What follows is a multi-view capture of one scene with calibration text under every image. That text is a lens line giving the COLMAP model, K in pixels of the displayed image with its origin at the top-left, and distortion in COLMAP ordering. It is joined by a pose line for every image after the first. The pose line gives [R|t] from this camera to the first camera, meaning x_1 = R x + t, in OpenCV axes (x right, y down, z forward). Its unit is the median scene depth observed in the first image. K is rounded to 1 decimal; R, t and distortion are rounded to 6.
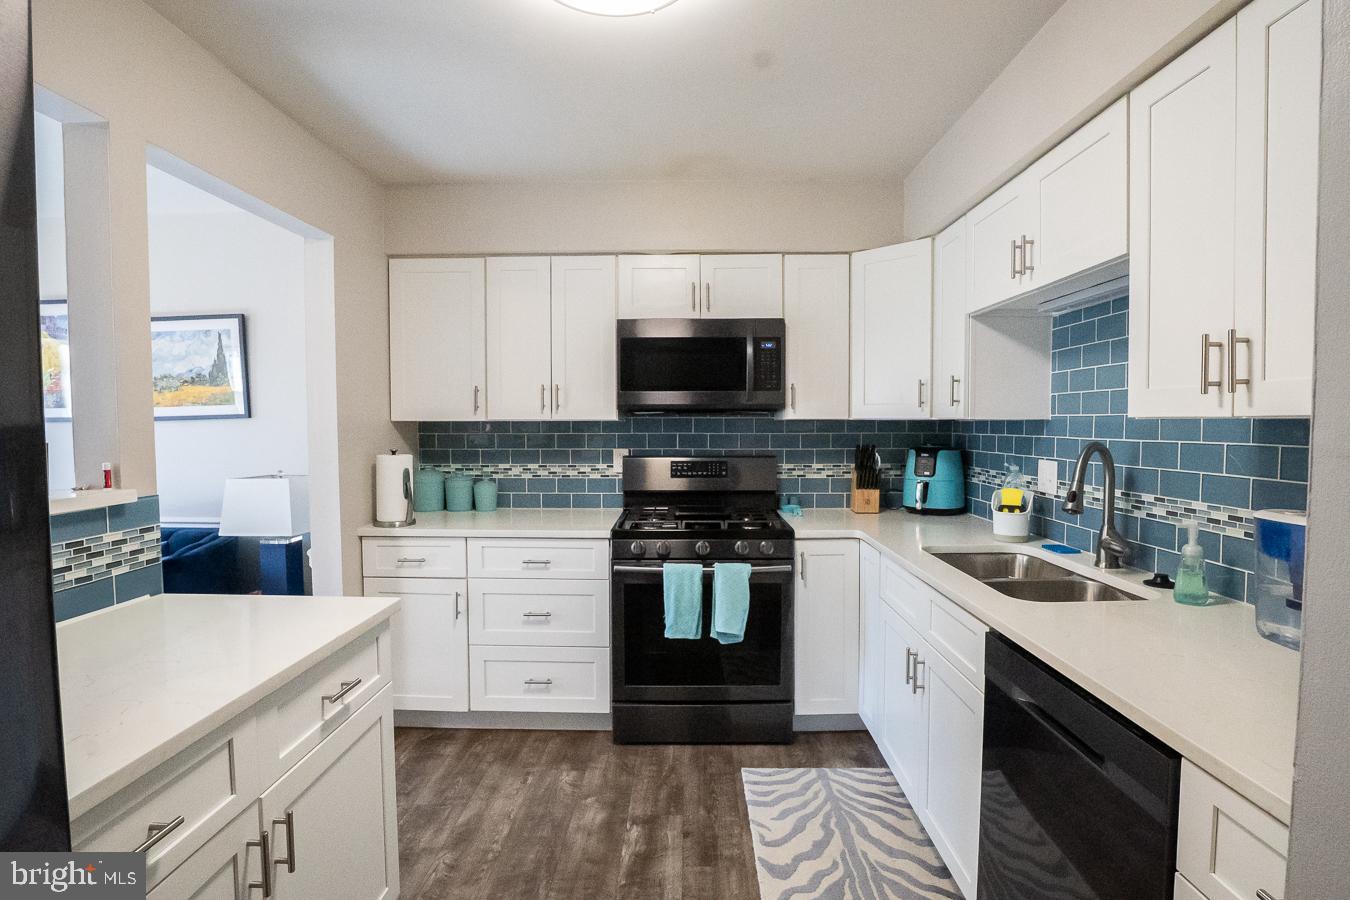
lens RADIAL K [[667.6, 0, 676.8], [0, 667.6, 449.3], [0, 0, 1]] dist [-0.038475, 0.000192]
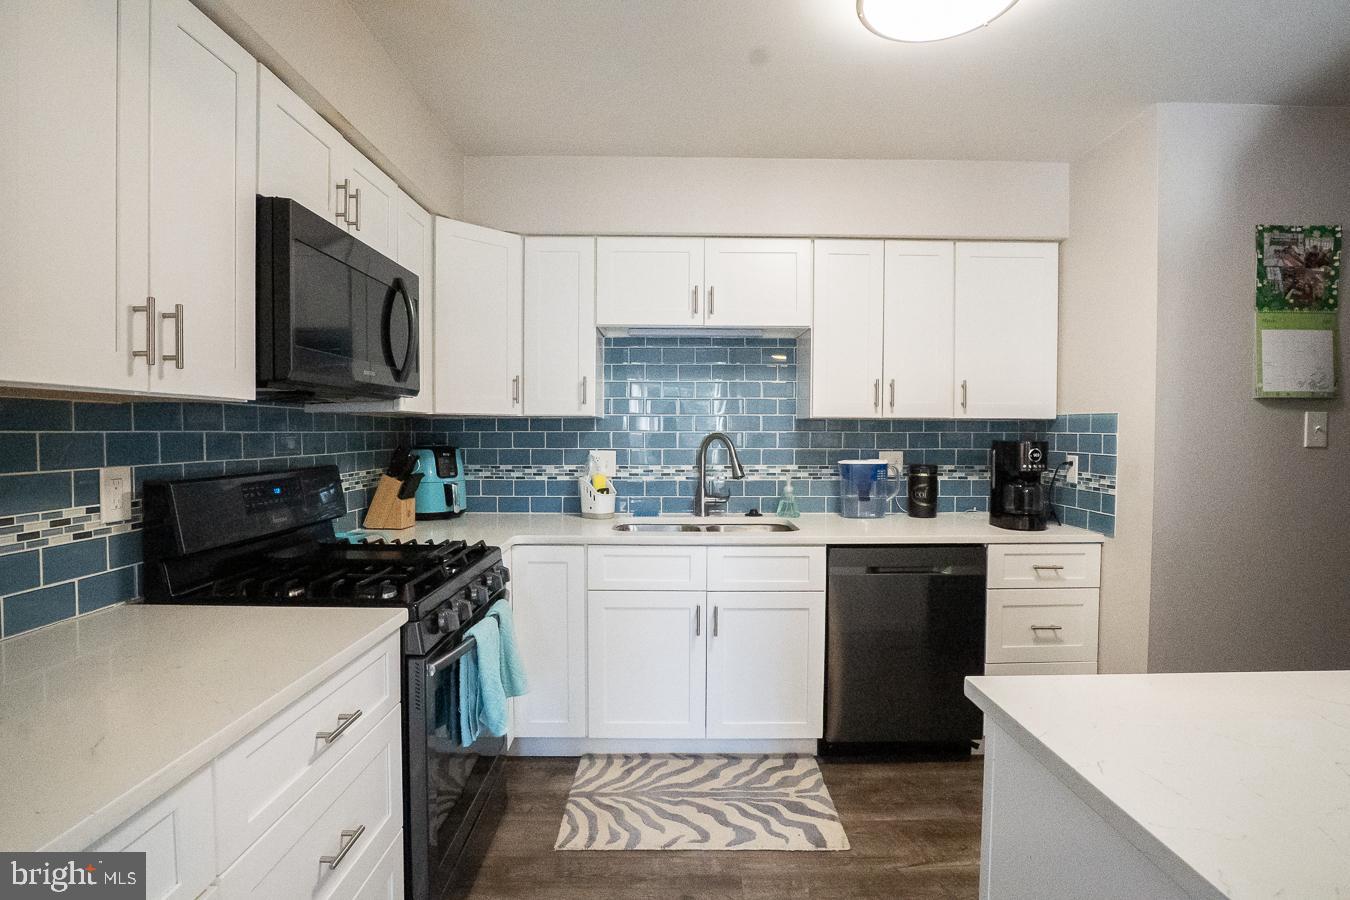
lens RADIAL K [[667.6, 0, 679.7], [0, 667.6, 452.9], [0, 0, 1]] dist [-0.038475, 0.000192]
pose [[-0.035839, -0.029524, 0.998921, -0.583917], [0.037795, 0.998808, 0.030877, -0.010044], [-0.998643, 0.038861, -0.034680, 0.732507]]
